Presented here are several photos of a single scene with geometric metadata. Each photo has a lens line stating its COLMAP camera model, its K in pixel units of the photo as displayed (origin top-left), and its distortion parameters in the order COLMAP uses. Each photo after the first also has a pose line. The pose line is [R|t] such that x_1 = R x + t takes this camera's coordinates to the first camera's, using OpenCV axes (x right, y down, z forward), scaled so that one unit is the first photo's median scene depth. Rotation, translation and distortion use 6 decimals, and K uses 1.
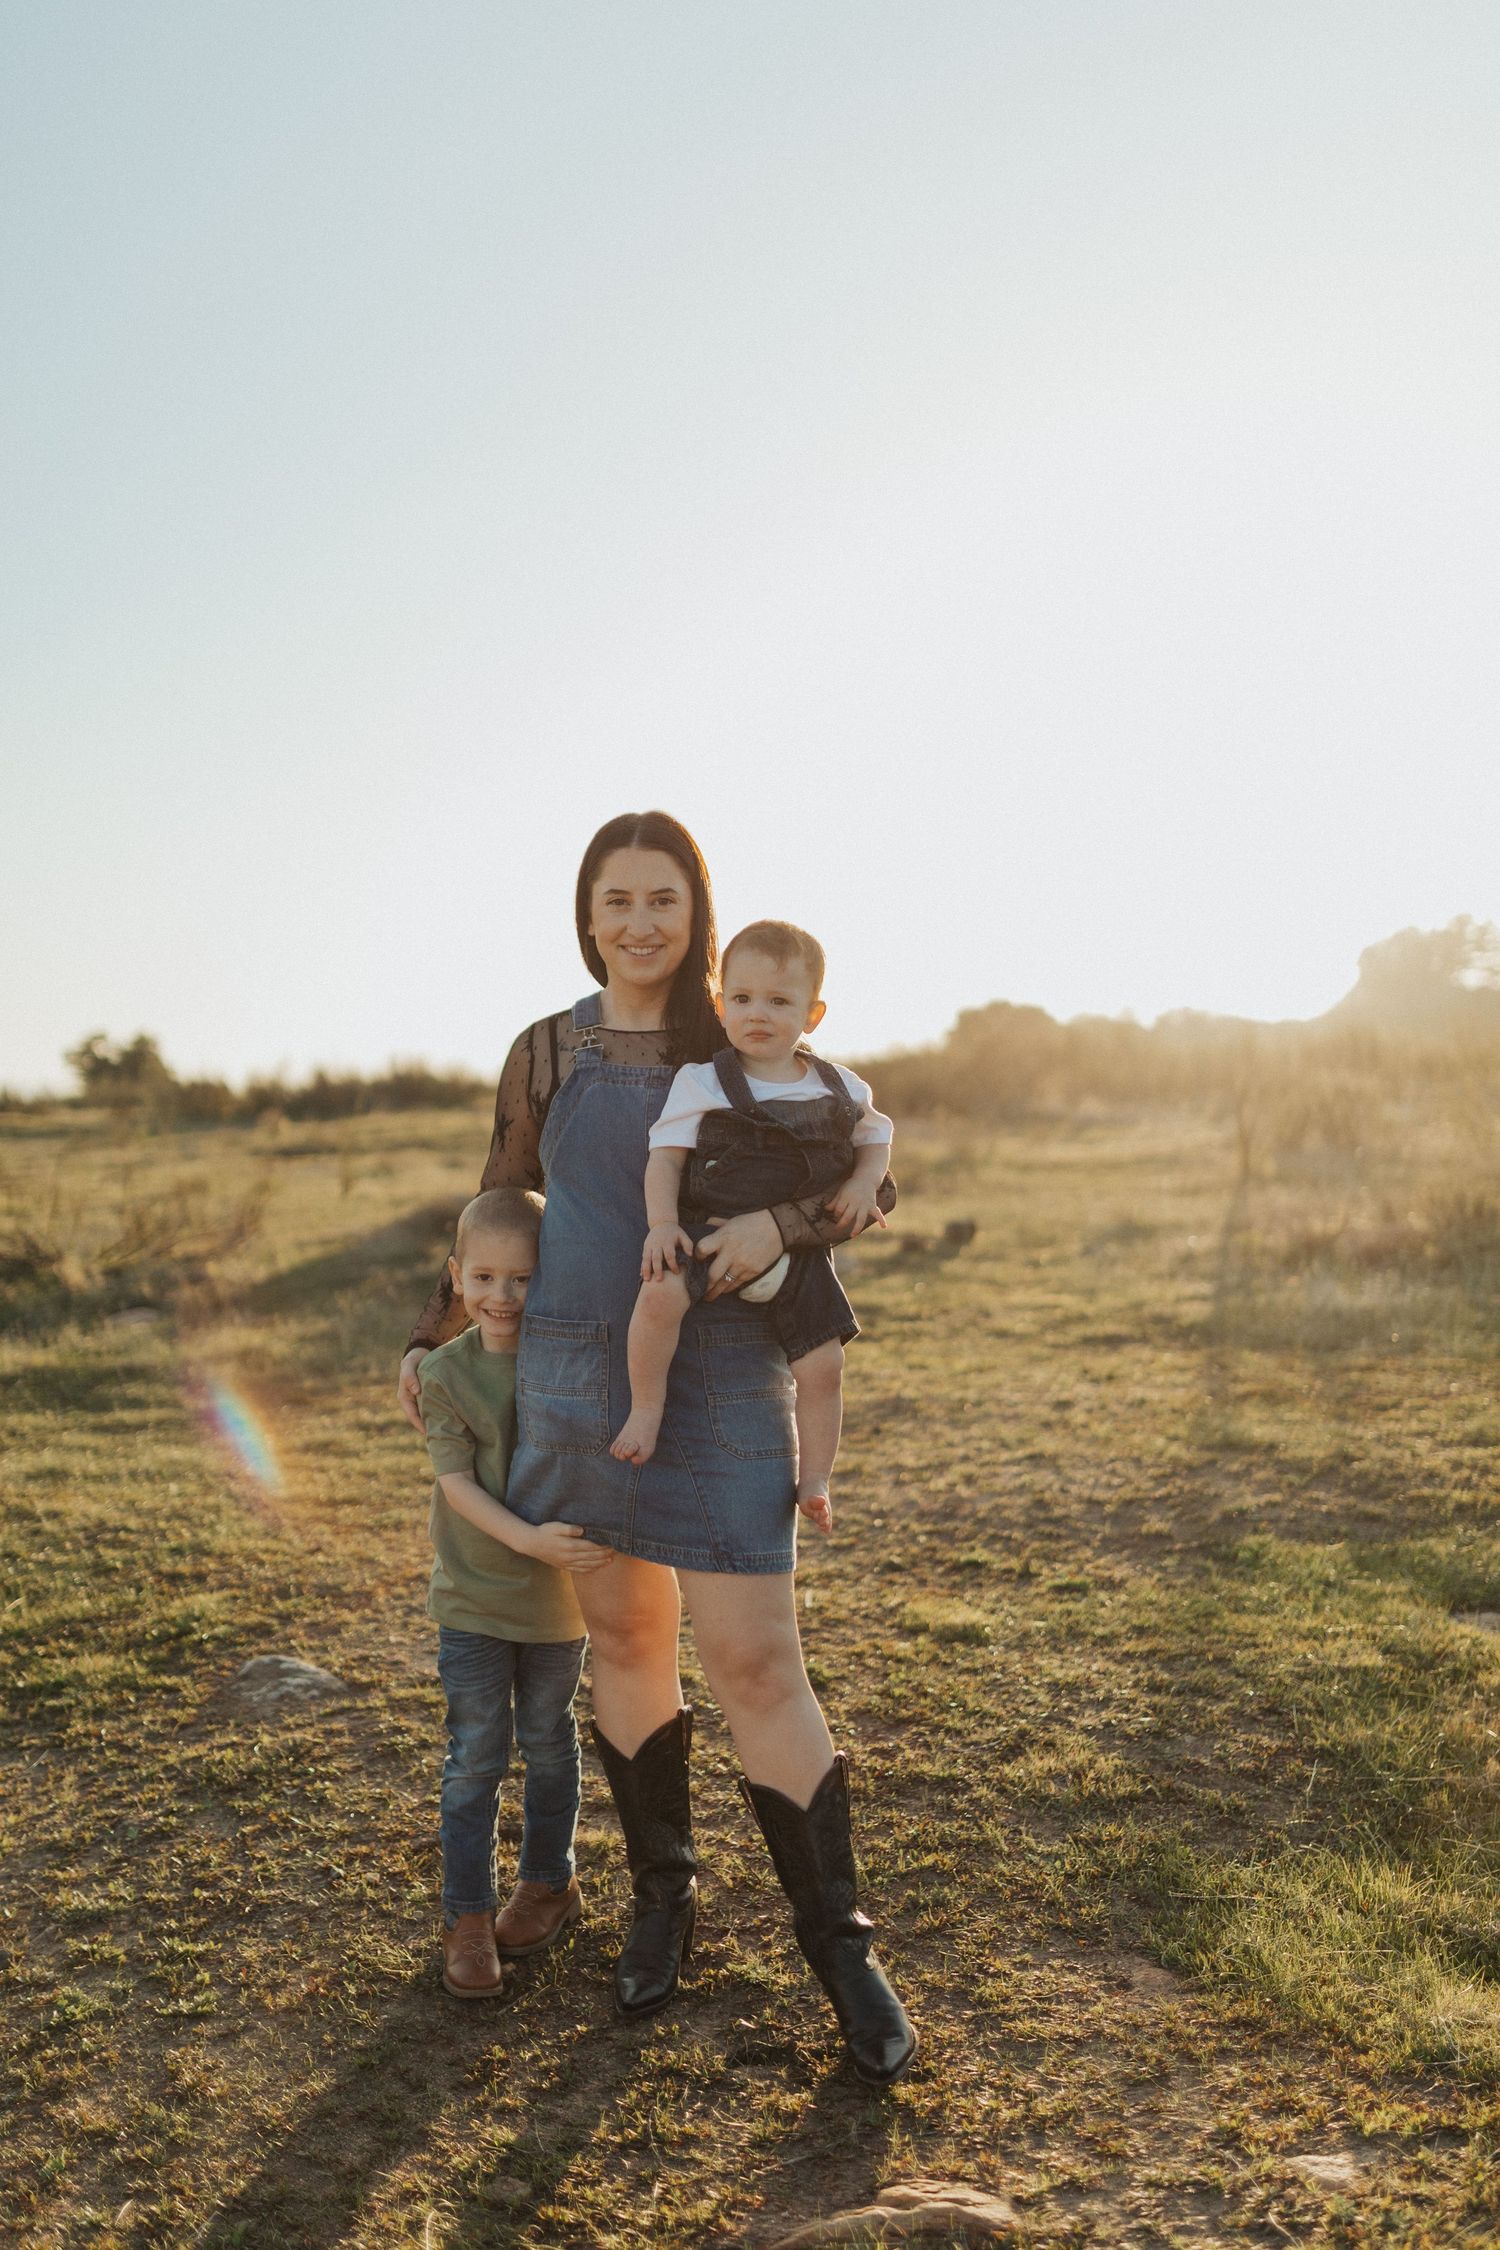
lens RADIAL K [[2199.7, 0, 760.0], [0, 2199.7, 1129.8], [0, 0, 1]] dist [0.001454, -0.000316]
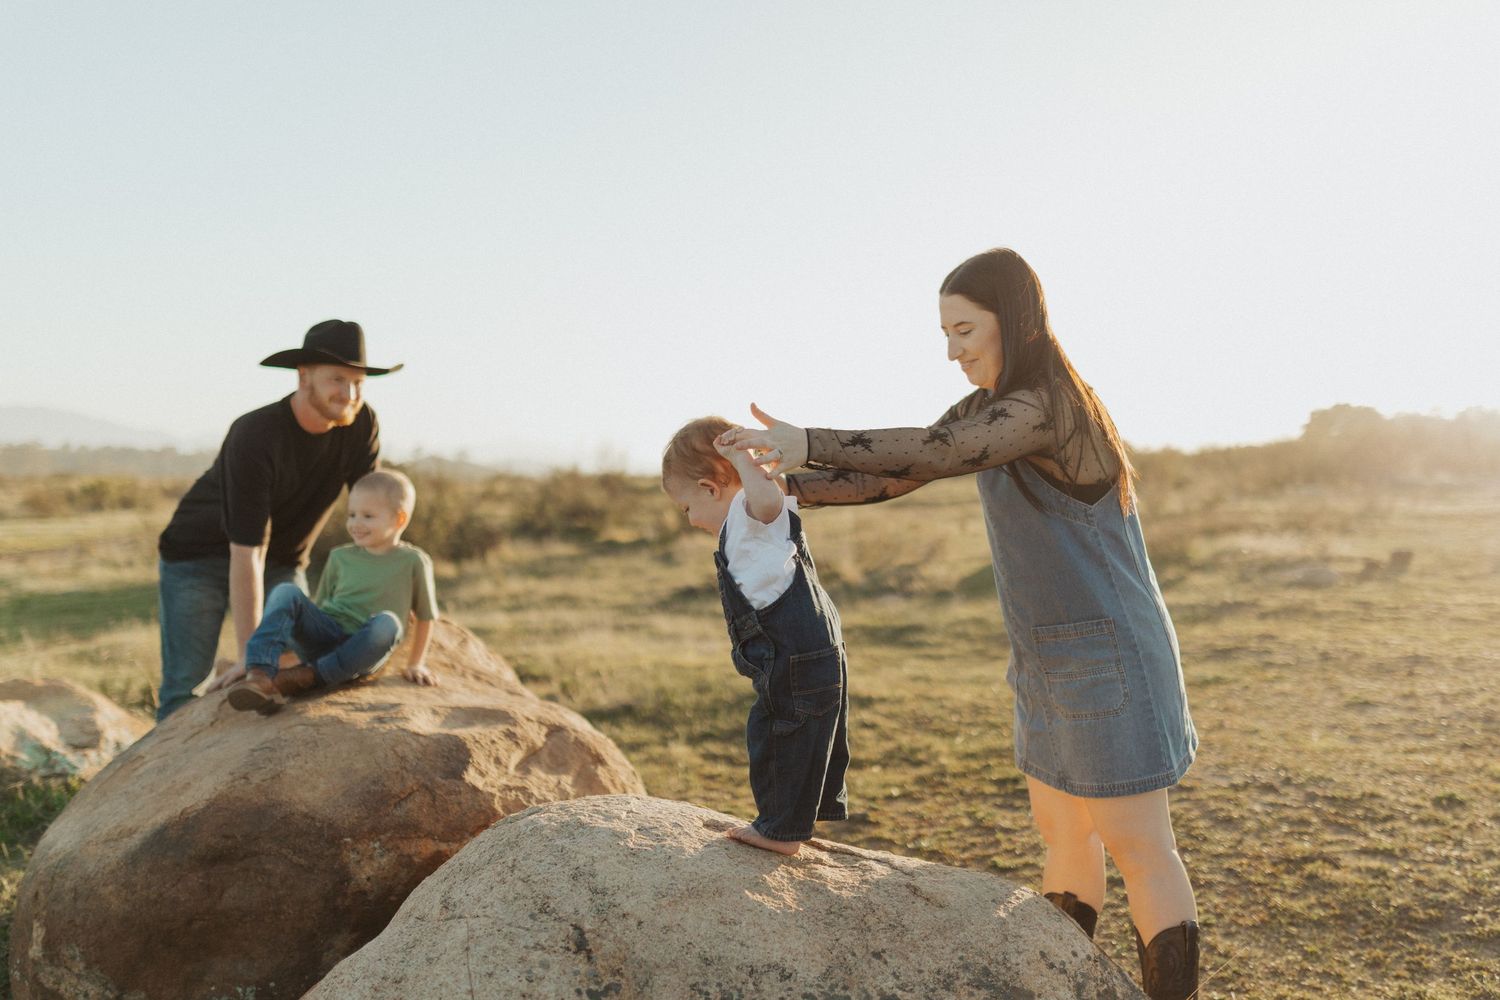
lens RADIAL K [[1440.6, 0, 756.5], [0, 1440.6, 495.5], [0, 0, 1]] dist [-0.001379, 0.000892]
pose [[0.963770, 0.004896, -0.266689, -0.119867], [-0.004492, 0.999988, 0.002125, 0.004379], [0.266696, -0.000851, 0.963780, -0.147071]]
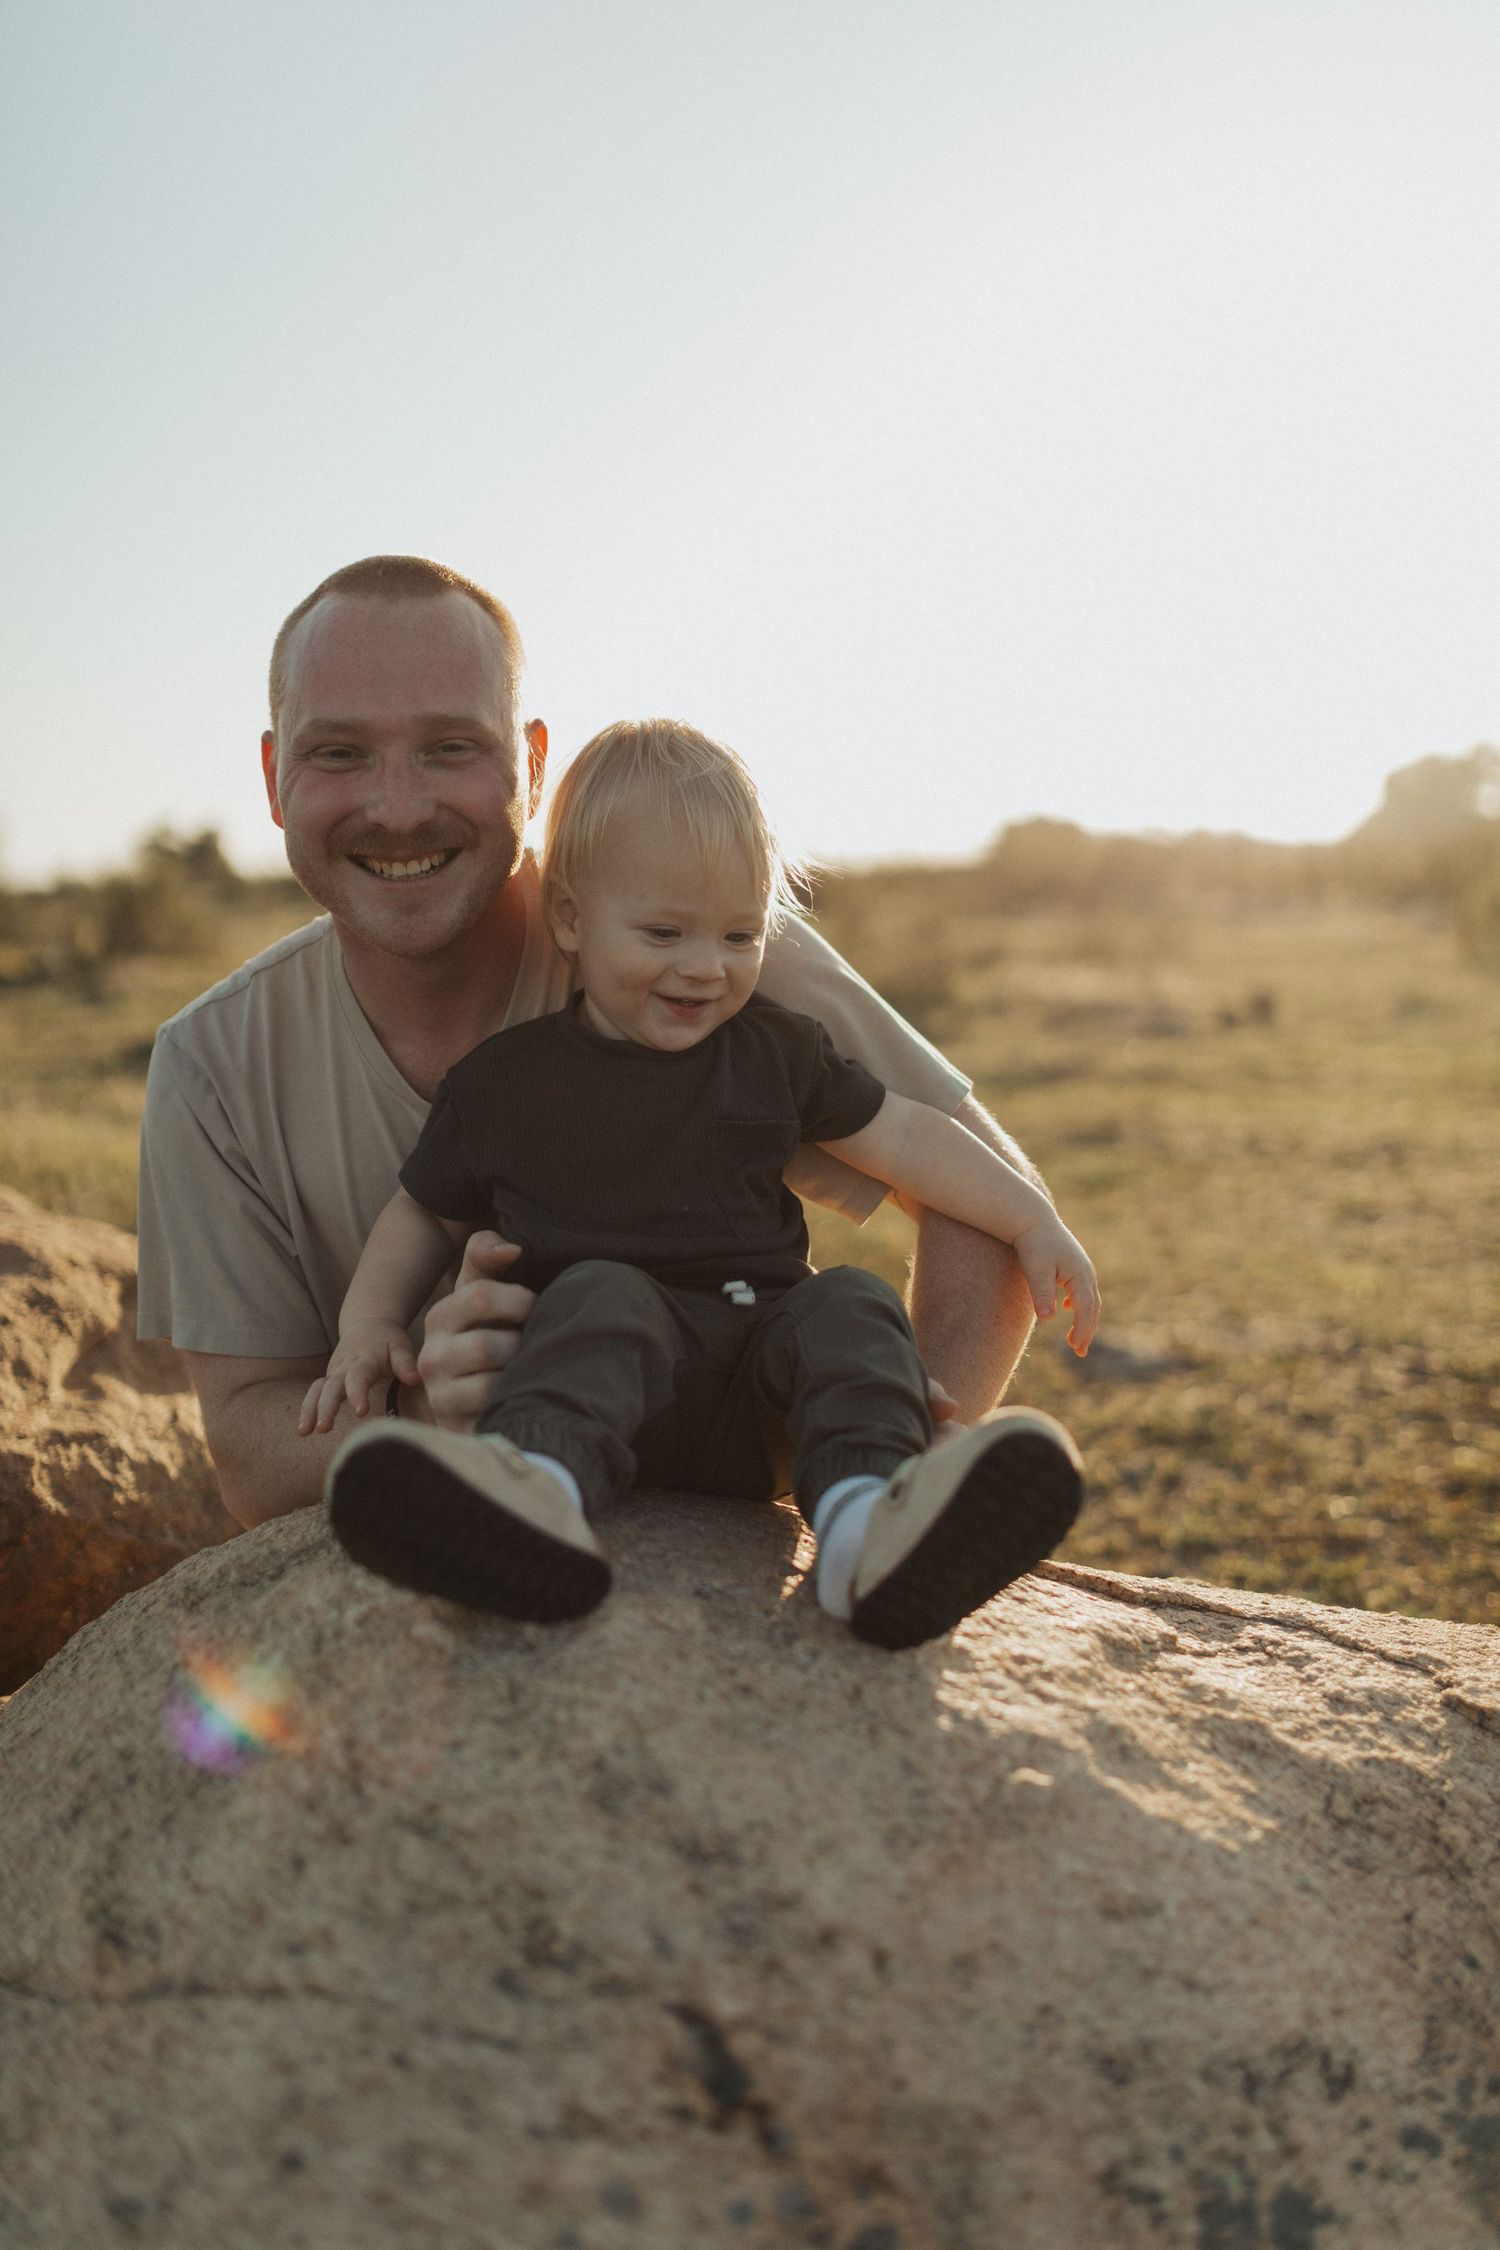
lens RADIAL K [[2106.8, 0, 765.8], [0, 2106.8, 1133.3], [0, 0, 1]] dist [0.000712, 0.002882]
pose [[0.999639, 0.026611, 0.003654, -0.226583], [-0.026837, 0.995174, 0.094386, 0.032926], [-0.001124, -0.094450, 0.995529, 0.009570]]
